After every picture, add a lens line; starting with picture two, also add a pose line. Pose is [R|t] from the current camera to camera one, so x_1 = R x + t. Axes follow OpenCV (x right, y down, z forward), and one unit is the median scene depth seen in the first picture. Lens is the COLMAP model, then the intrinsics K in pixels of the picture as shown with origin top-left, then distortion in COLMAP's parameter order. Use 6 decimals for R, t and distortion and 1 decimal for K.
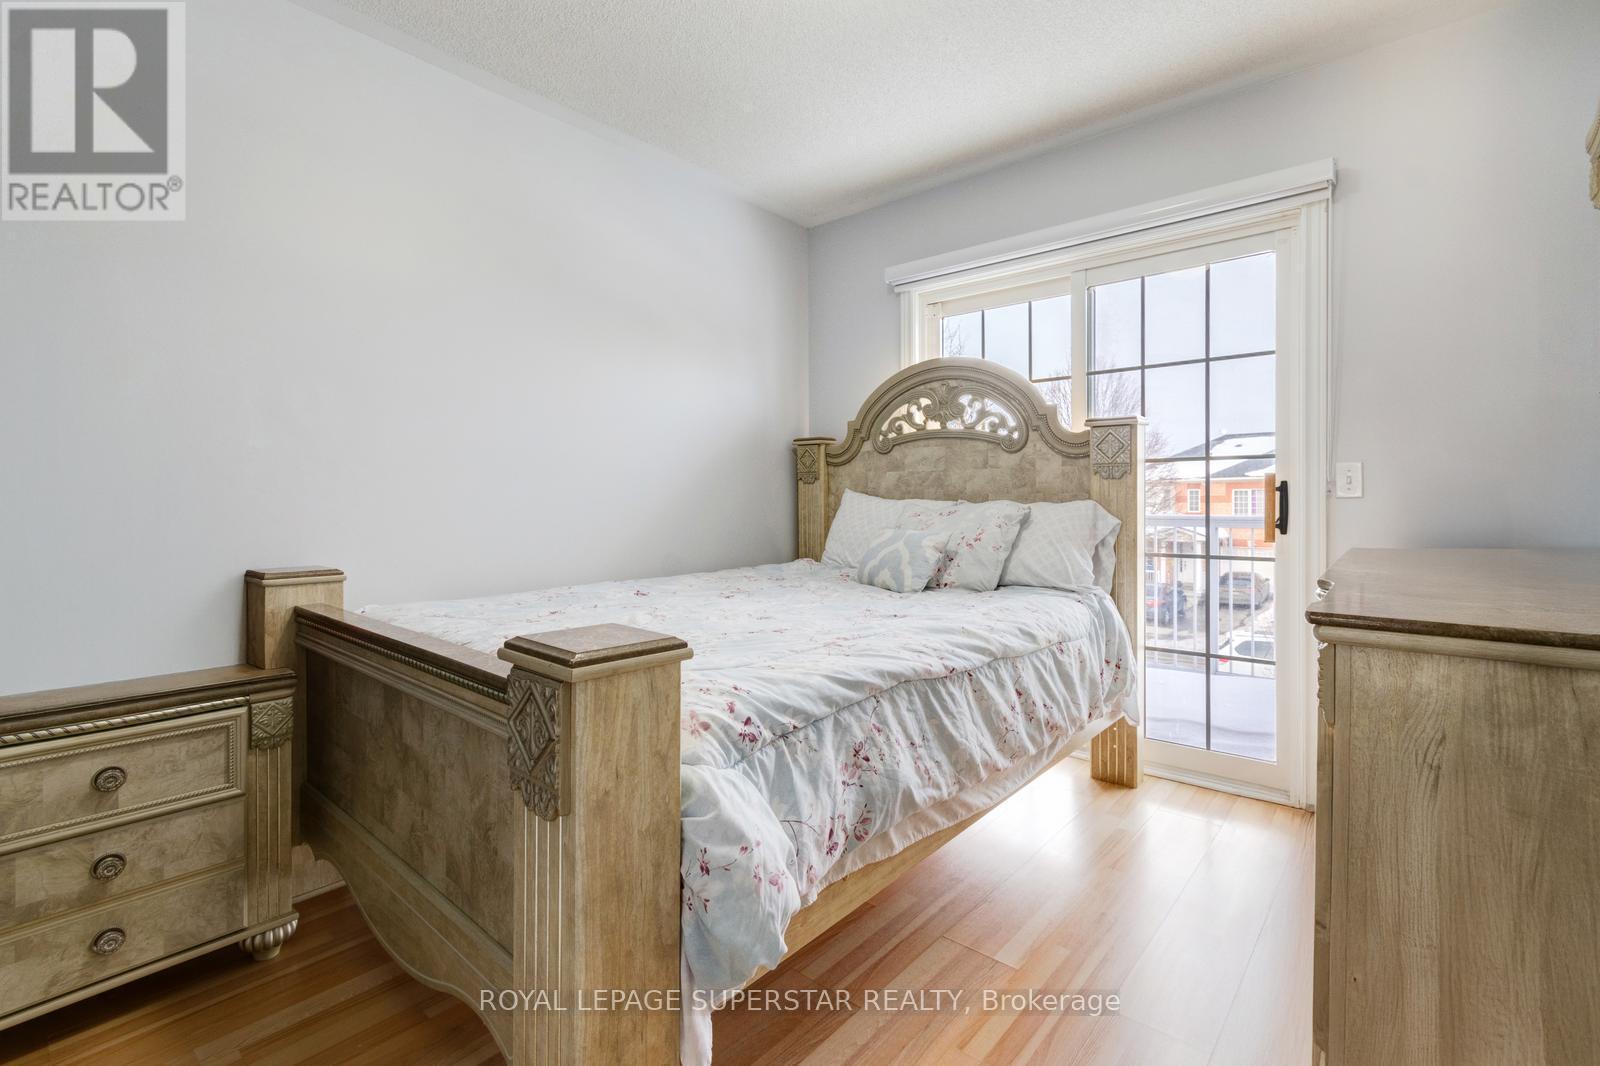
lens RADIAL K [[728.2, 0, 836.3], [0, 728.2, 501.0], [0, 0, 1]] dist [0.001871, -0.001147]
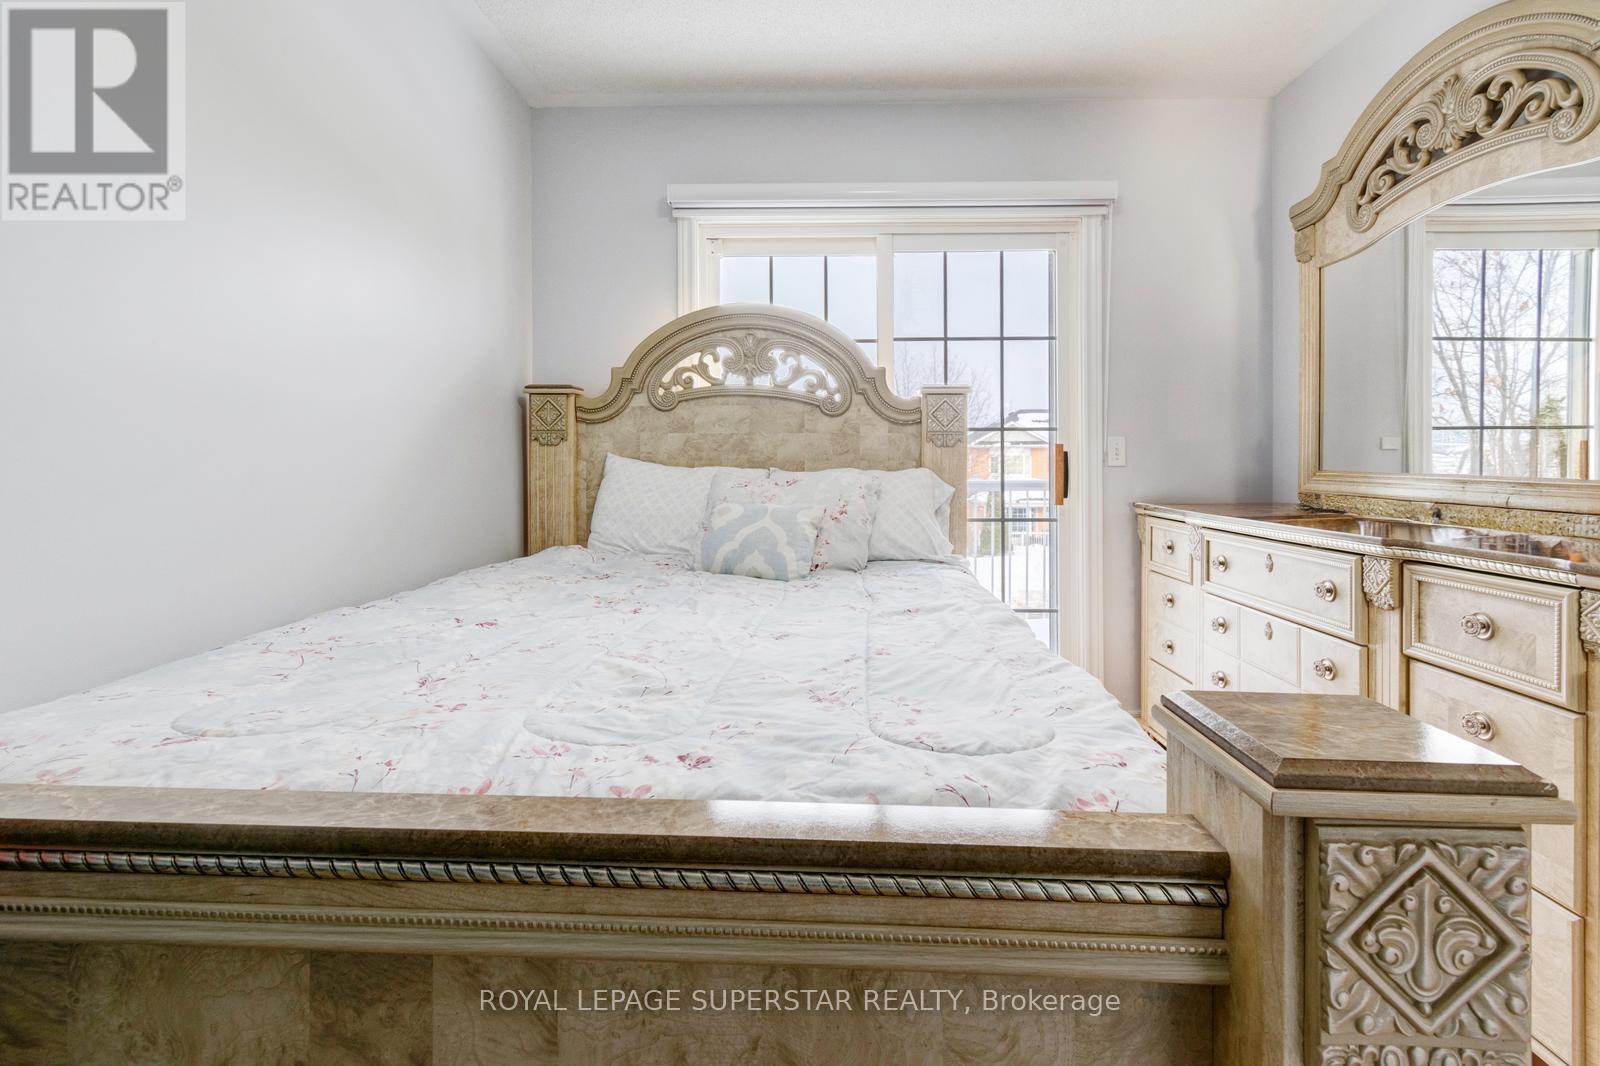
lens RADIAL K [[728.2, 0, 803.4], [0, 728.2, 466.1], [0, 0, 1]] dist [0.001871, -0.001147]
pose [[0.787658, 0.002214, 0.616109, -0.339529], [-0.000745, 0.999996, -0.002641, -0.000908], [-0.616112, 0.001621, 0.787657, 0.282245]]
